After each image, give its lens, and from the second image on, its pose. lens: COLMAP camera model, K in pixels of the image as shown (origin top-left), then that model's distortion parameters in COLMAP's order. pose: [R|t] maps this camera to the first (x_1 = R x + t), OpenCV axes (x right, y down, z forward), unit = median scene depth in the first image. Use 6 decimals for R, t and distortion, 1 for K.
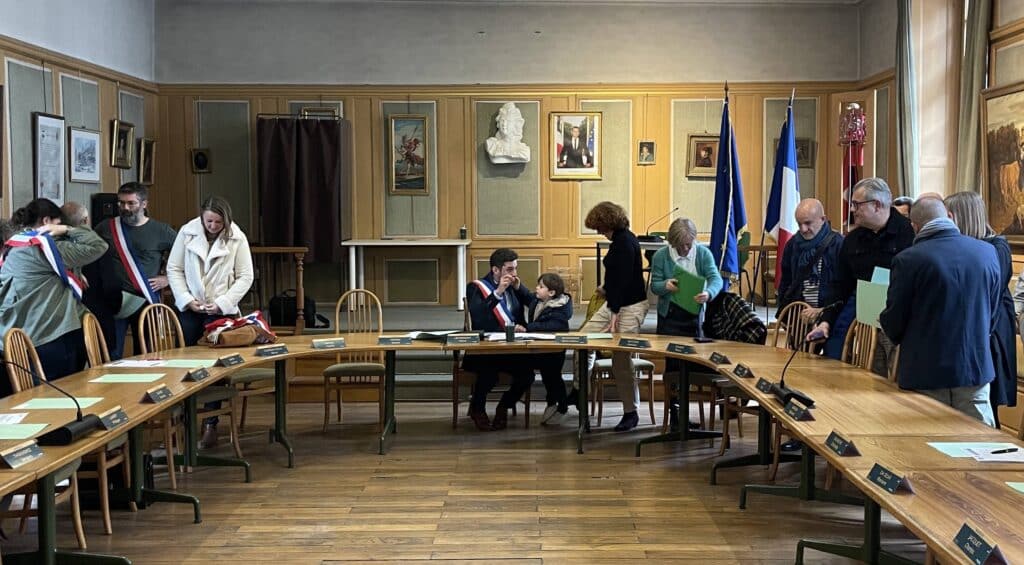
lens RADIAL K [[1106.1, 0, 512.0], [0, 1106.1, 282.5], [0, 0, 1]] dist [-0.004625, -0.013454]
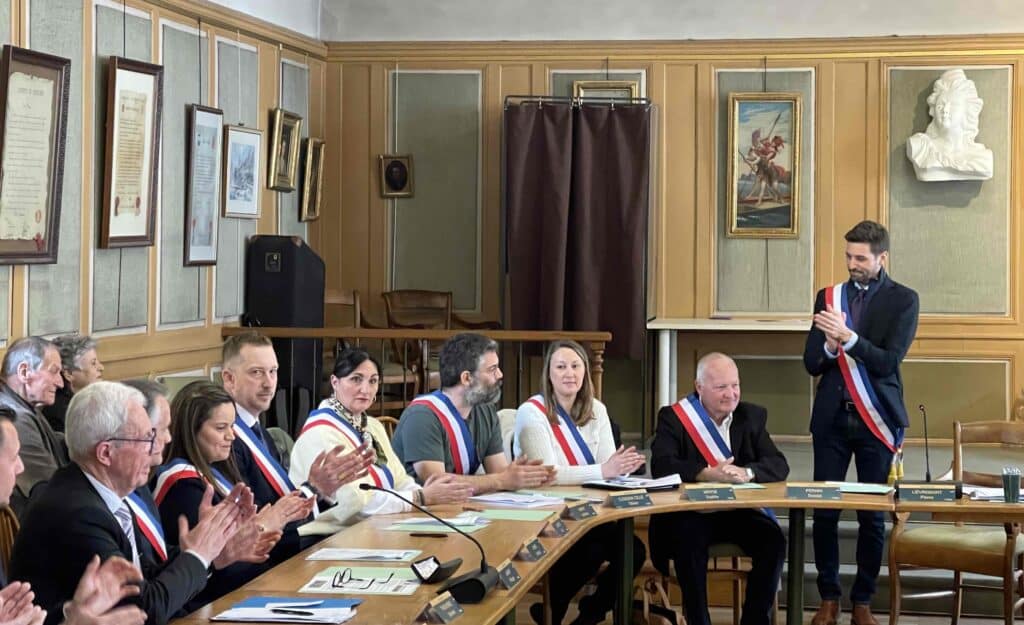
lens RADIAL K [[2254.1, 0, 512.6], [0, 2254.1, 221.6], [0, 0, 1]] dist [0.241948, -0.010693]
pose [[0.986660, 0.005781, -0.162692, -0.034608], [-0.018841, 0.996709, -0.078847, 0.003331], [0.161700, 0.080861, 0.983522, -0.126362]]
